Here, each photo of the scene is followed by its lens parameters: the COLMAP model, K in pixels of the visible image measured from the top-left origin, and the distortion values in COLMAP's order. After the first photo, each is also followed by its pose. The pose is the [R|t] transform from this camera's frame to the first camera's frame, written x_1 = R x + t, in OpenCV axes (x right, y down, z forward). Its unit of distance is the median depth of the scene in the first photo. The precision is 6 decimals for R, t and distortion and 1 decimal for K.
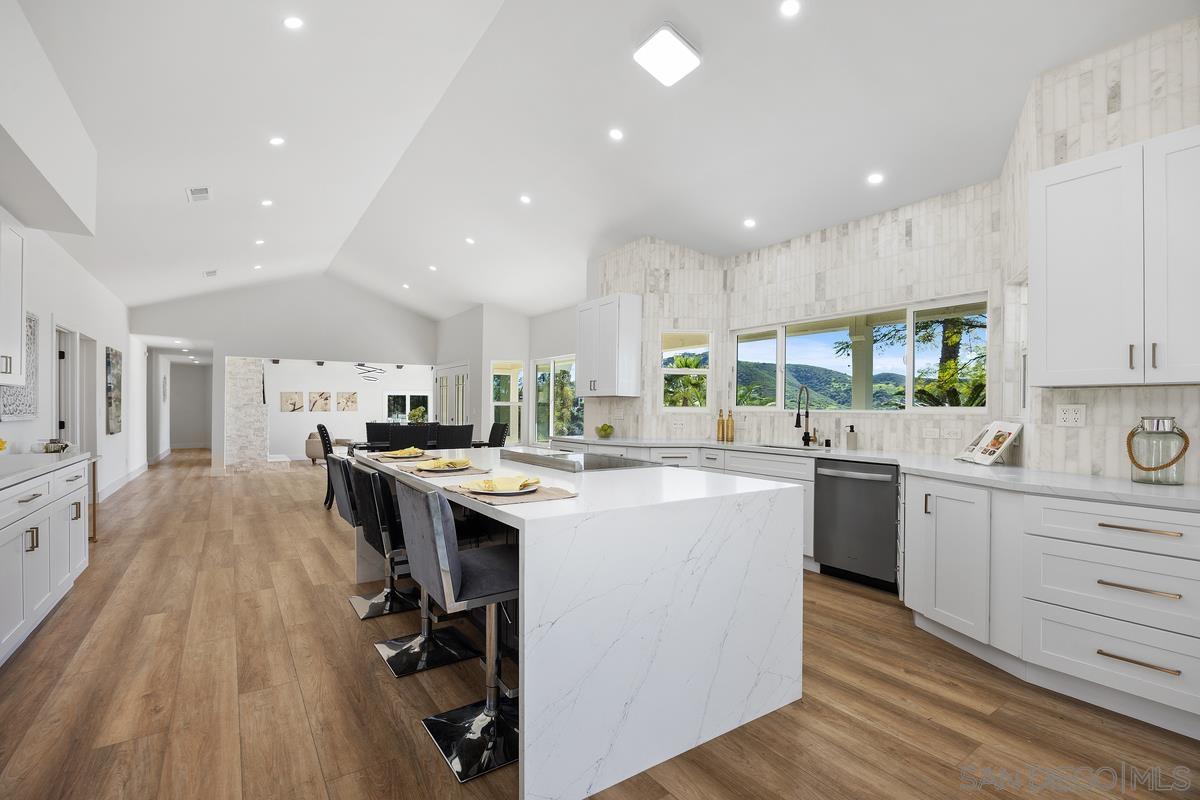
lens RADIAL K [[550.9, 0, 602.3], [0, 550.9, 412.8], [0, 0, 1]] dist [-0.017508, 0.001577]
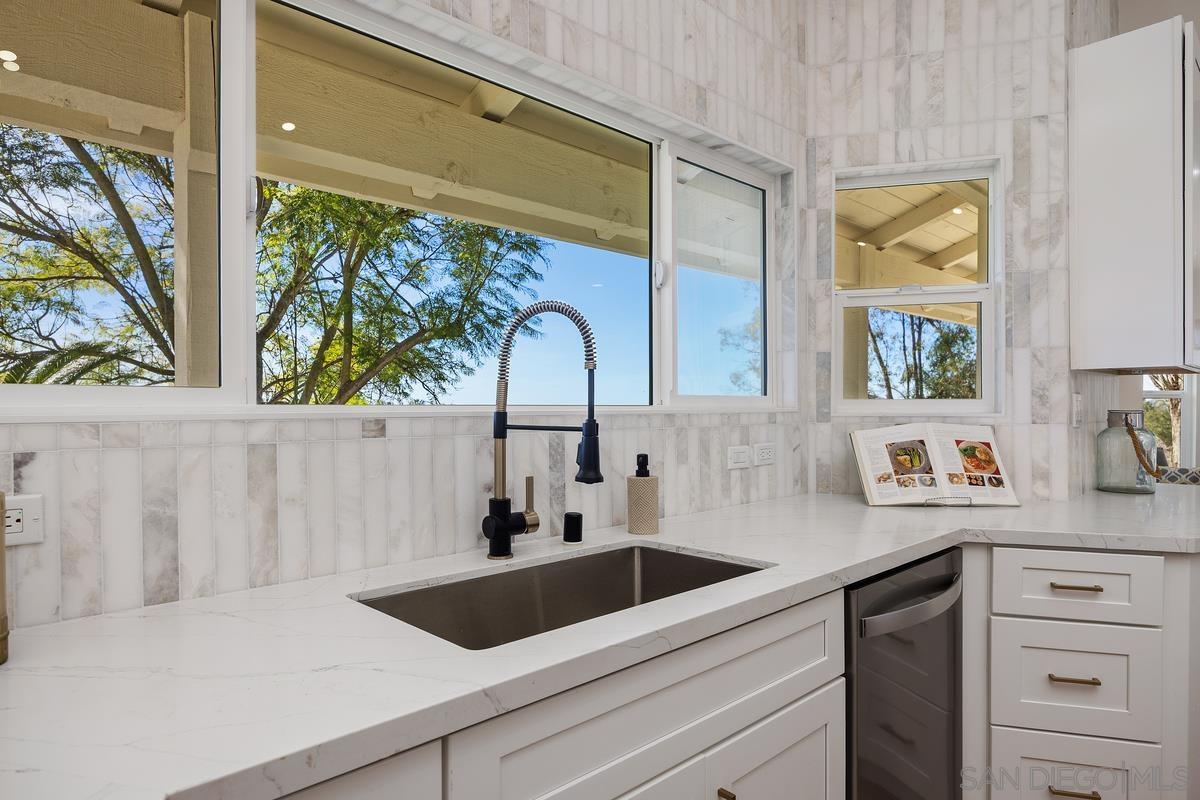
lens RADIAL K [[728.2, 0, 598.0], [0, 728.2, 406.2], [0, 0, 1]] dist [0.004783, 0.001605]
pose [[-0.186483, -0.006804, 0.982435, 0.063841], [0.010015, 0.999911, 0.008826, -0.009541], [-0.982407, 0.011484, -0.186398, 1.288679]]
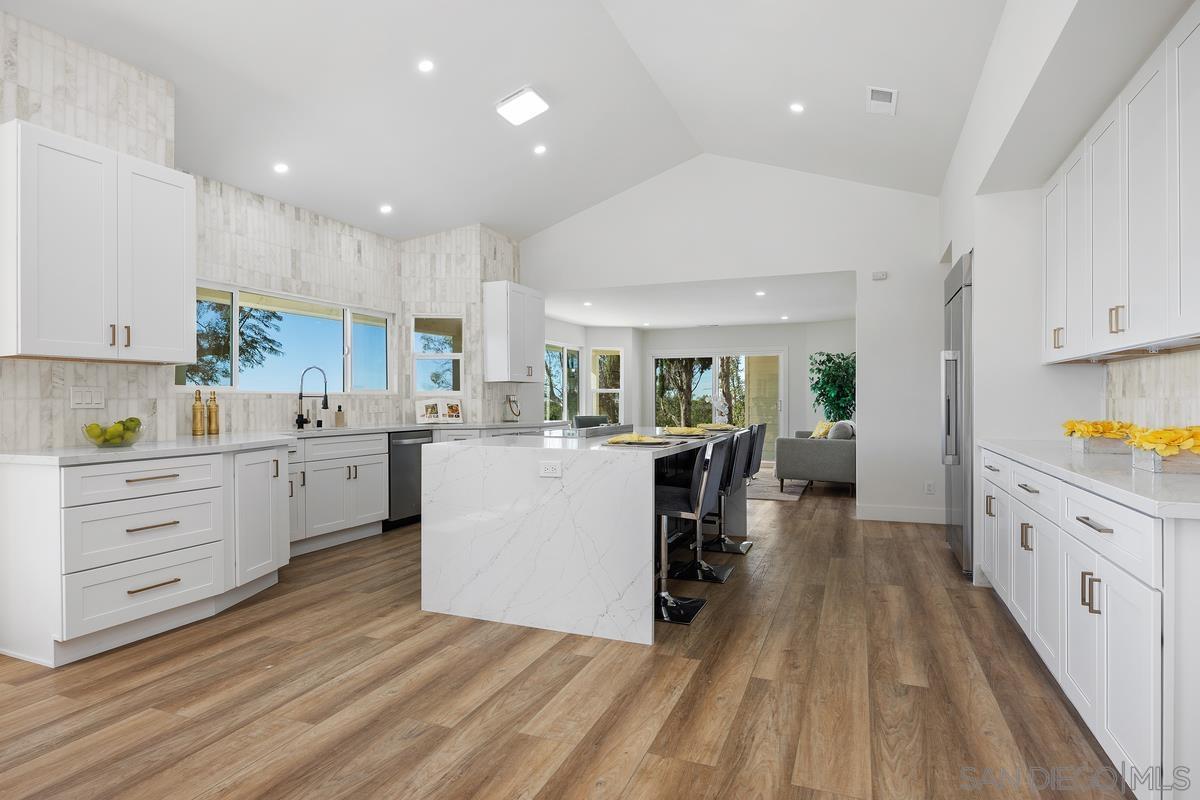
lens RADIAL K [[664.9, 0, 596.5], [0, 664.9, 399.0], [0, 0, 1]] dist [-0.001764, 0.000595]
pose [[-0.561118, -0.002538, 0.827732, -1.112554], [0.007719, 0.999936, 0.008299, 0.003275], [-0.827700, 0.011046, -0.561063, 1.550065]]
